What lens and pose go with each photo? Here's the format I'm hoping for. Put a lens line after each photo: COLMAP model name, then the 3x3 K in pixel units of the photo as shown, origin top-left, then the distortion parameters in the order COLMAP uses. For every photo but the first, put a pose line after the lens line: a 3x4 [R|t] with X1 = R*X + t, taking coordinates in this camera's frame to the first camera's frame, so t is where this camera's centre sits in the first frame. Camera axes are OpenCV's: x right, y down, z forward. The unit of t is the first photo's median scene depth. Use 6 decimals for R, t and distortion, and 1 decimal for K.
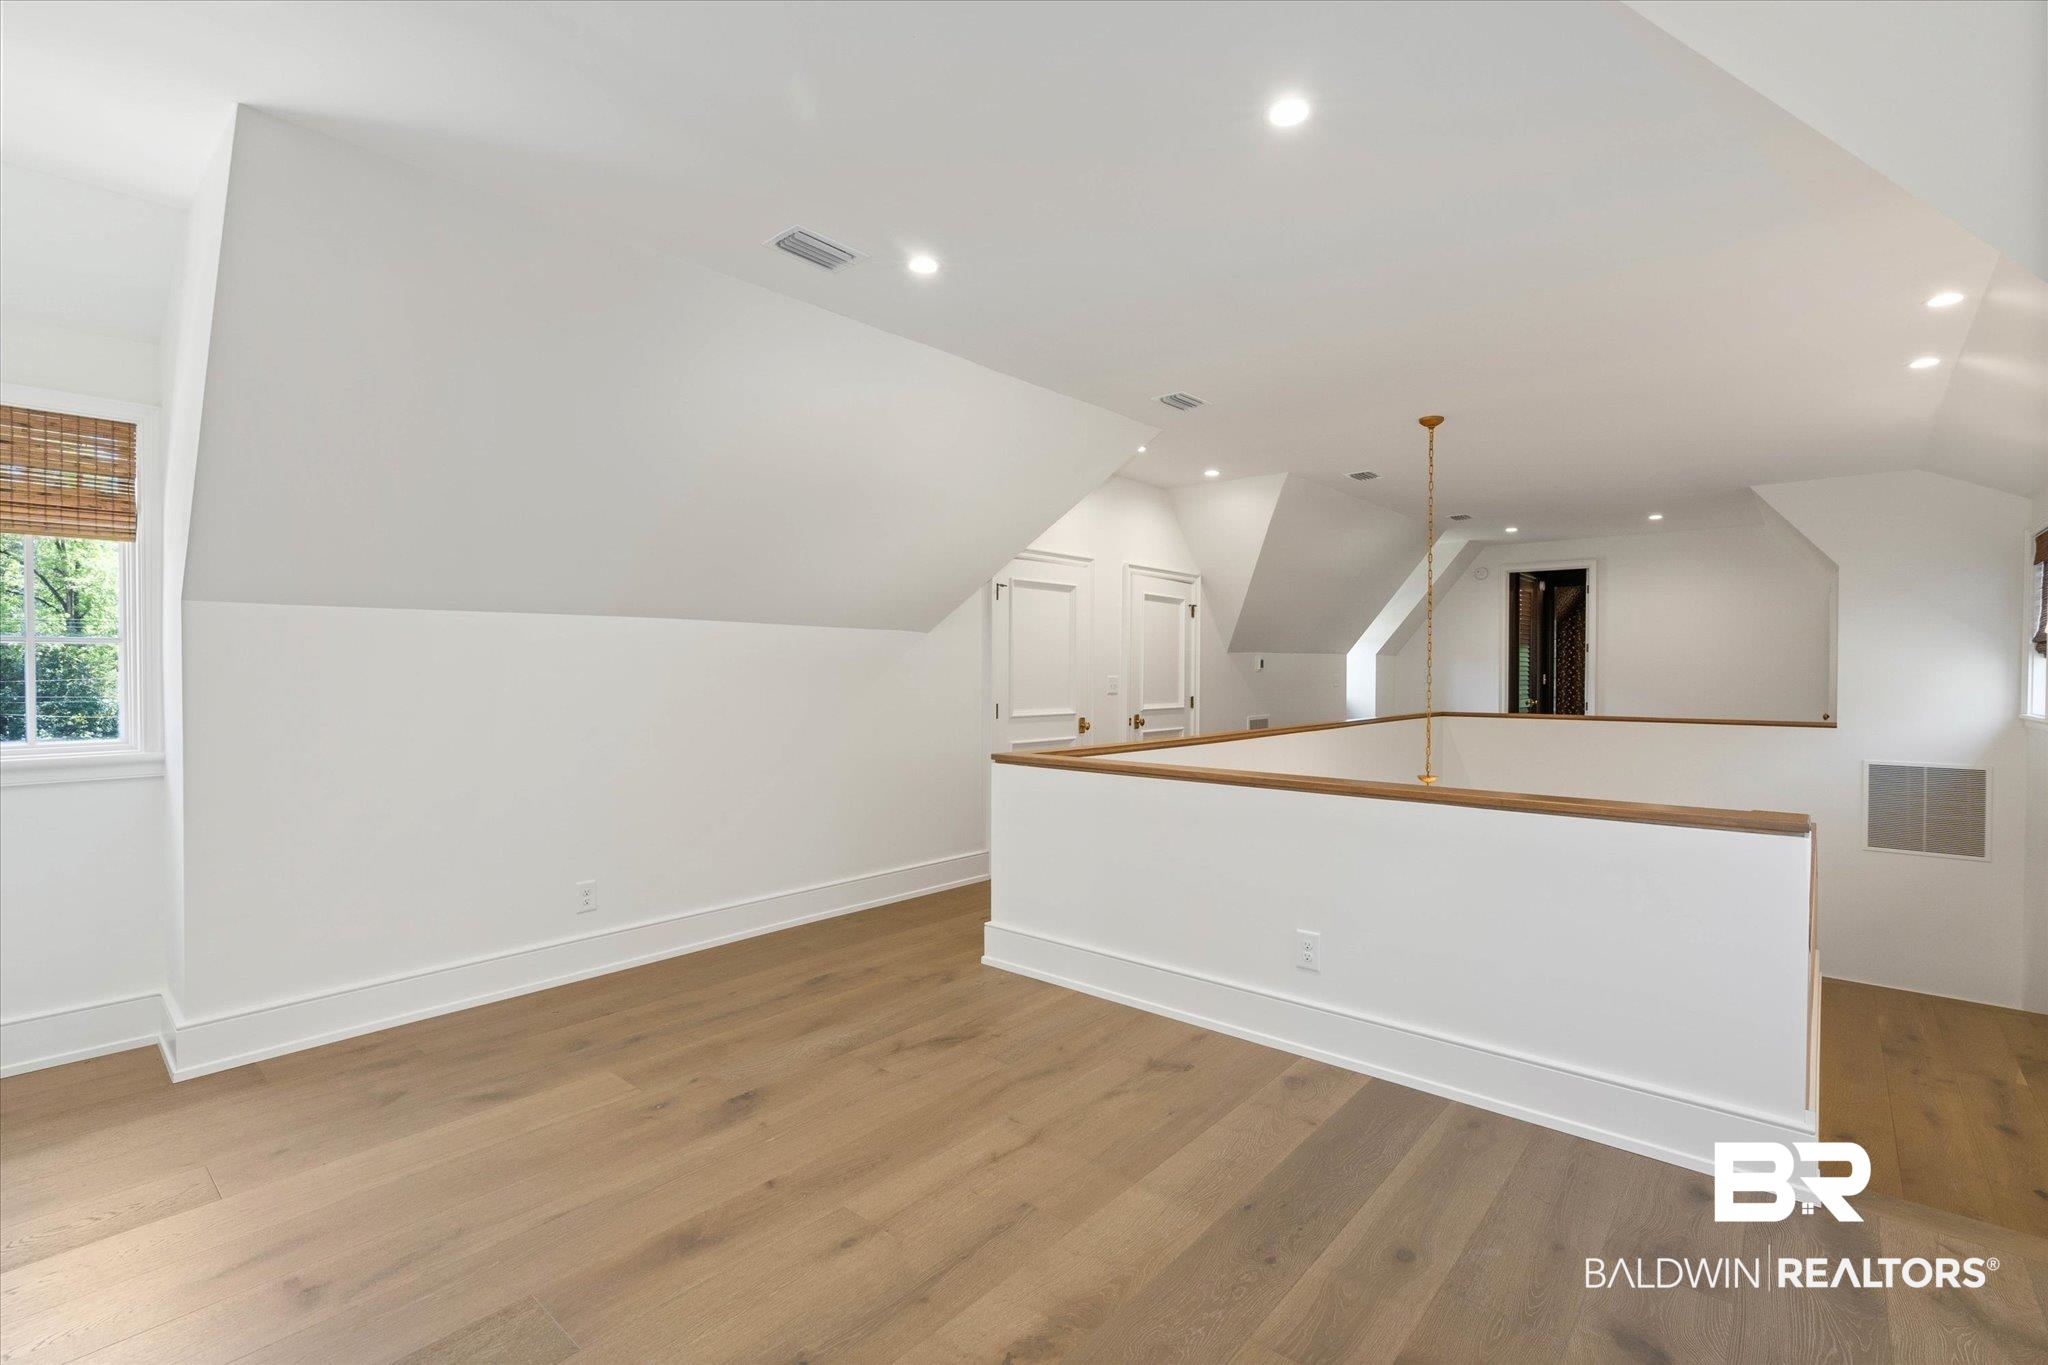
lens RADIAL K [[926.2, 0, 1024.0], [0, 926.2, 682.5], [0, 0, 1]] dist [0.012143, 0.000629]
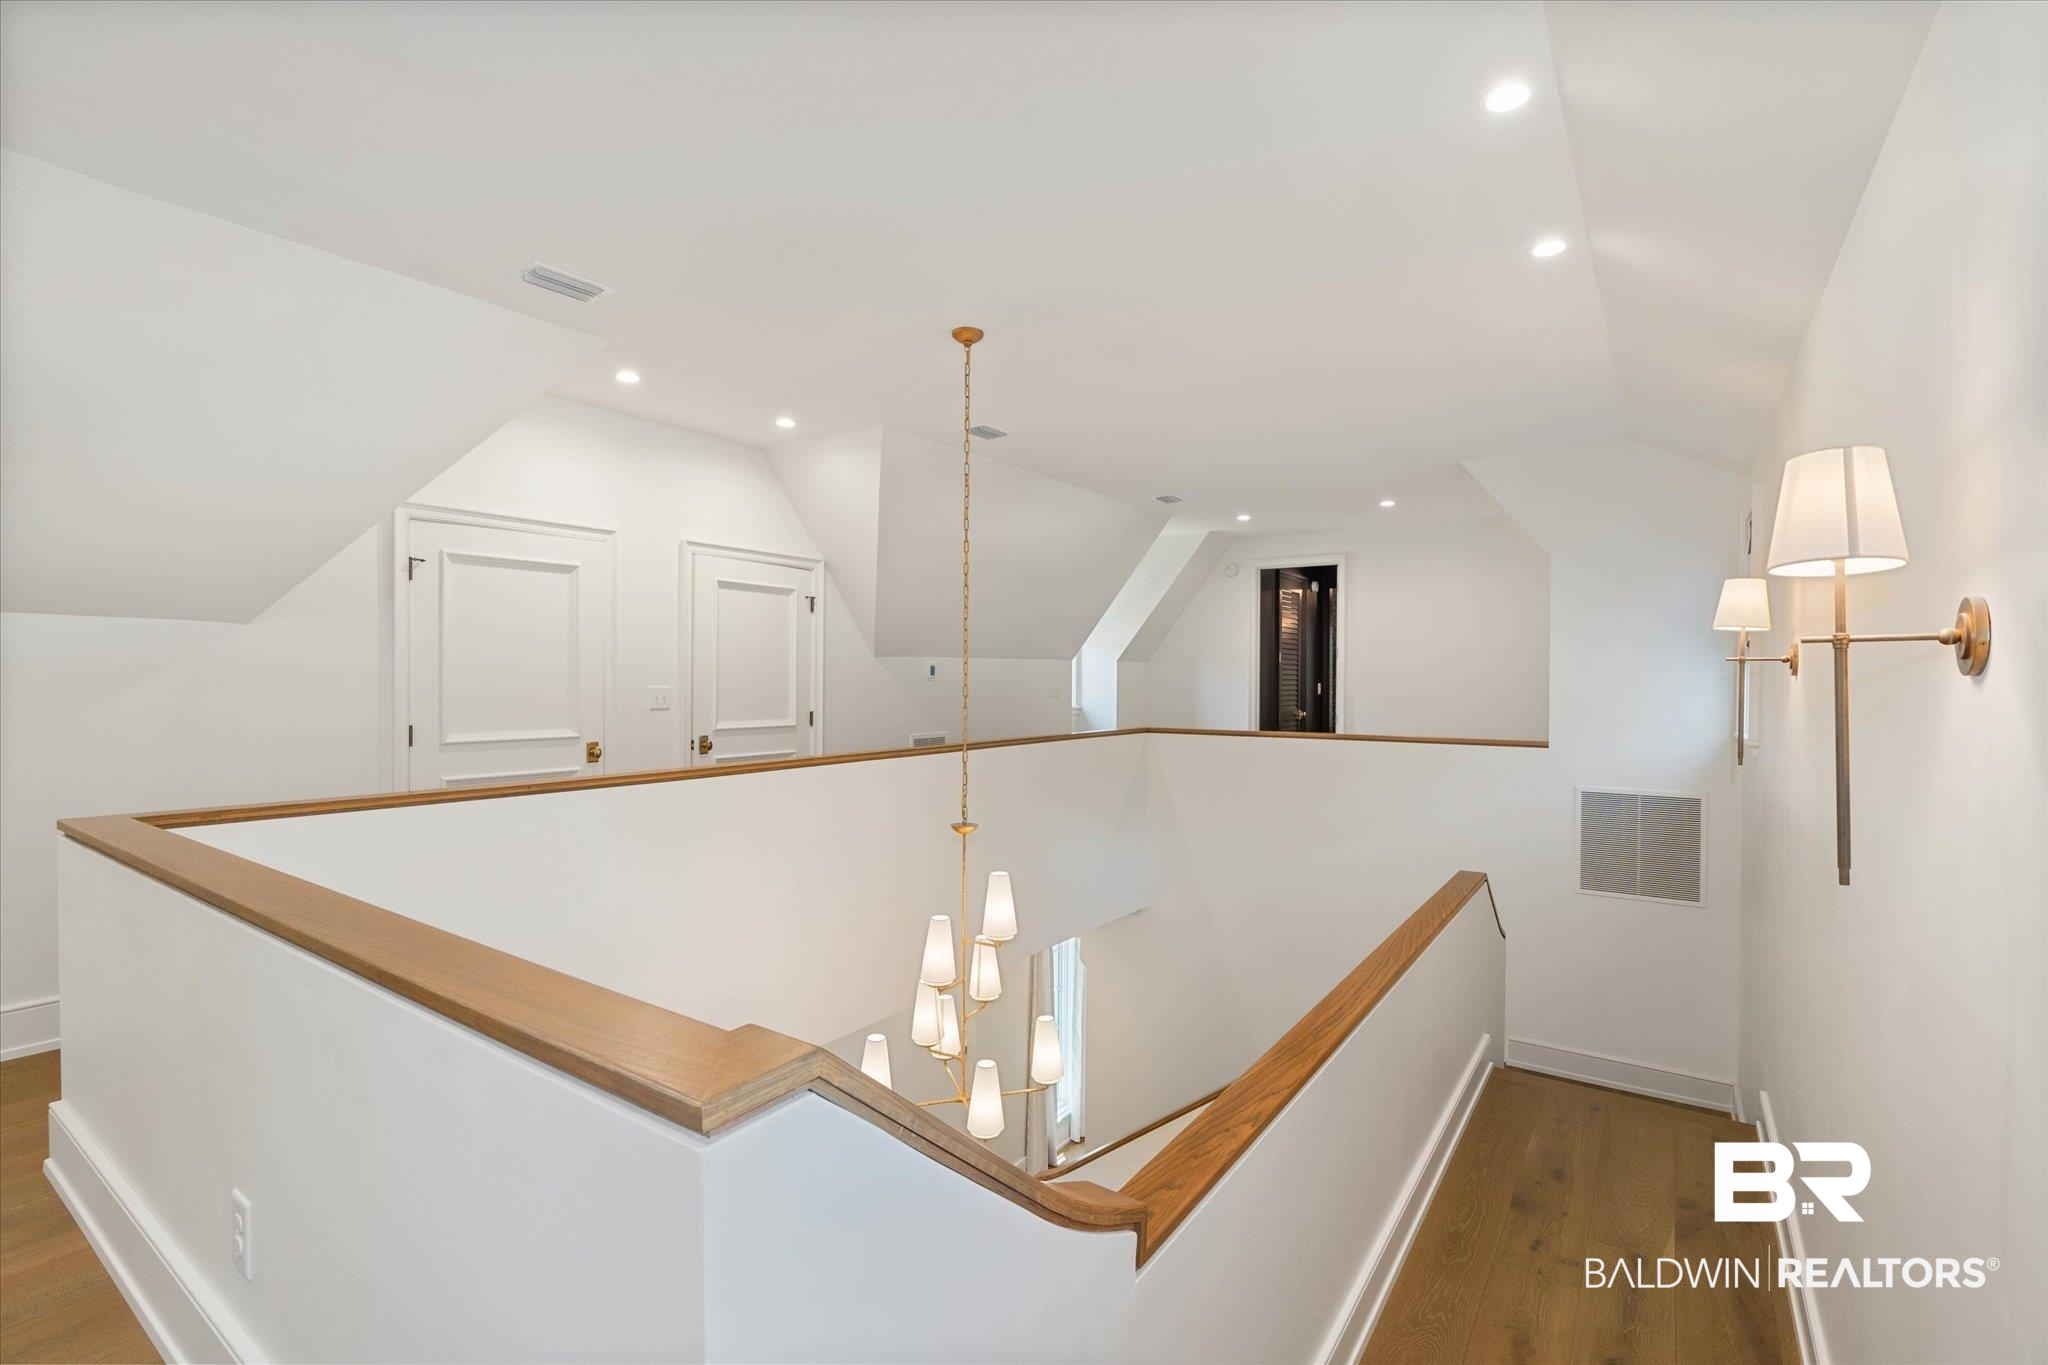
lens RADIAL K [[907.5, 0, 1017.1], [0, 907.5, 688.5], [0, 0, 1]] dist [-0.001215, -0.000053]
pose [[0.996553, 0.000409, 0.082964, 0.311288], [-0.000354, 1.000000, -0.000686, -0.004275], [-0.082964, 0.000654, 0.996552, 0.216371]]
